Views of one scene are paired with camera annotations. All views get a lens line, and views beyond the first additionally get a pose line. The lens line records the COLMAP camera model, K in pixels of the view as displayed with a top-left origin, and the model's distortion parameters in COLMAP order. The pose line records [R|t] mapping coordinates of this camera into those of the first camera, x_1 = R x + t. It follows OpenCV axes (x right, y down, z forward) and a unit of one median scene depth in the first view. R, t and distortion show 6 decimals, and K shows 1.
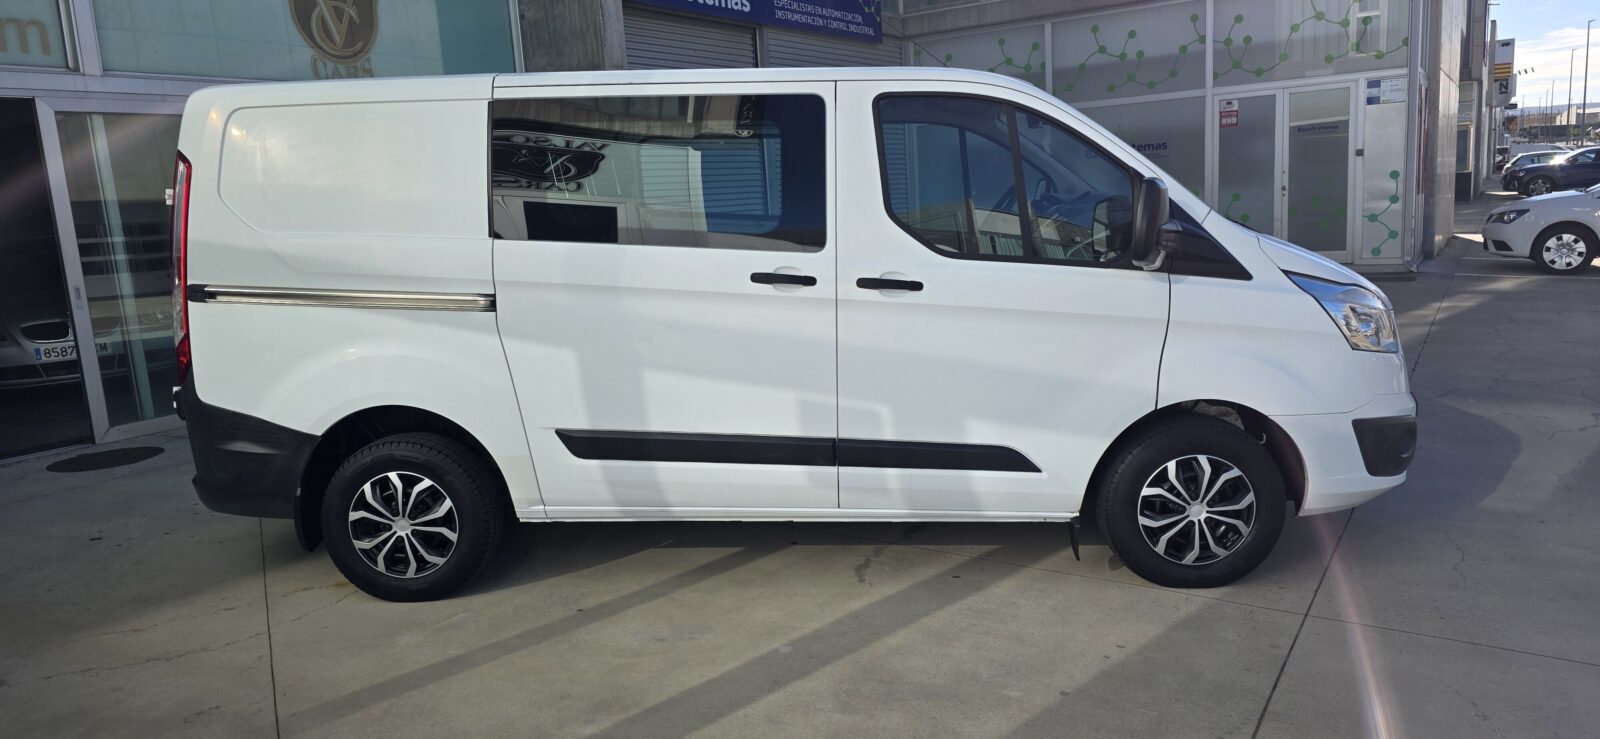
lens RADIAL K [[1060.1, 0, 792.8], [0, 1060.1, 374.2], [0, 0, 1]] dist [0.057238, -0.044900]
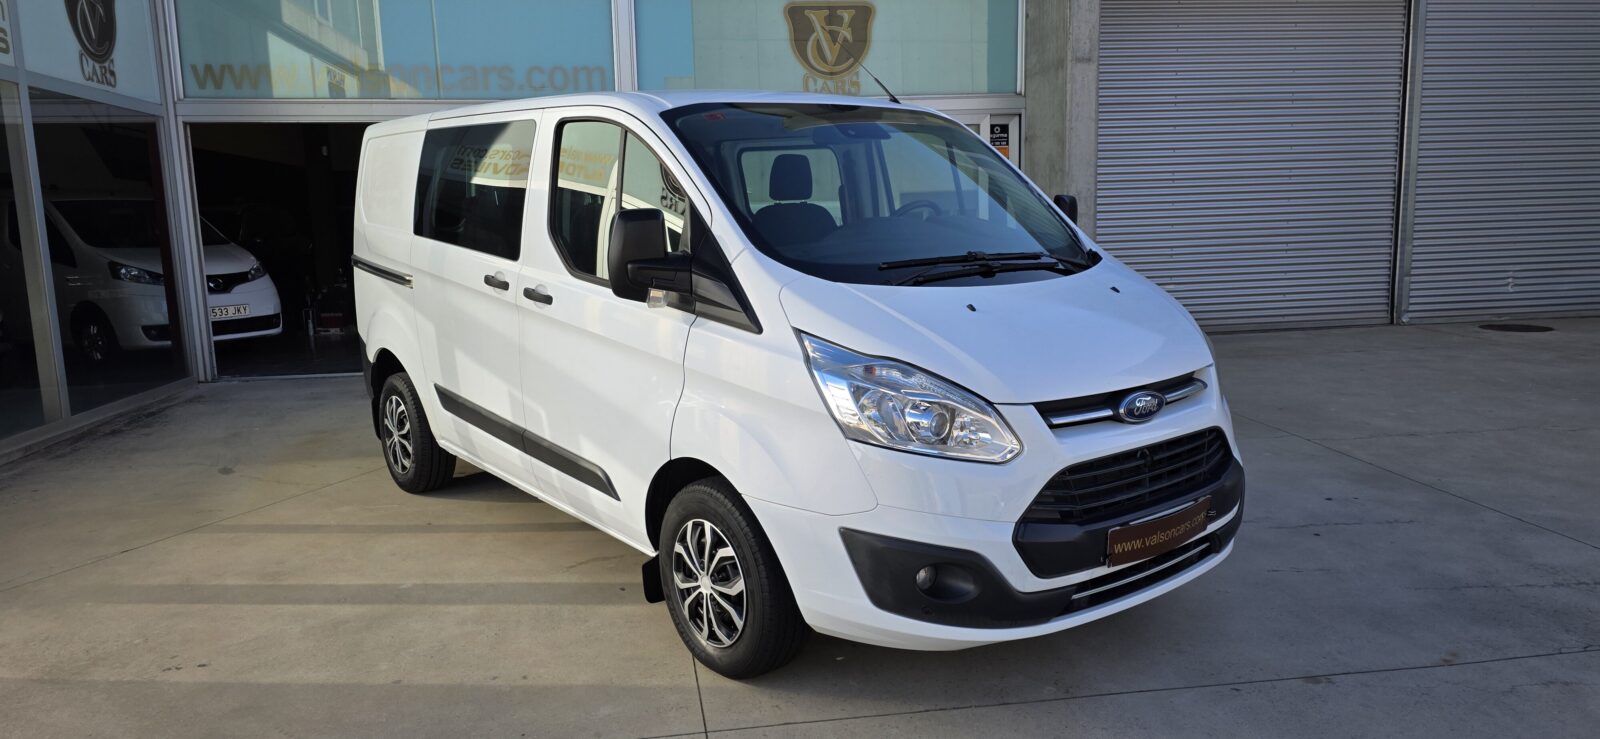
lens RADIAL K [[1060.1, 0, 788.4], [0, 1060.1, 364.9], [0, 0, 1]] dist [0.057238, -0.044900]
pose [[0.669020, 0.142235, -0.729507, 1.059982], [-0.136432, 0.988342, 0.067582, -0.122770], [0.730615, 0.054314, 0.680626, 0.445443]]
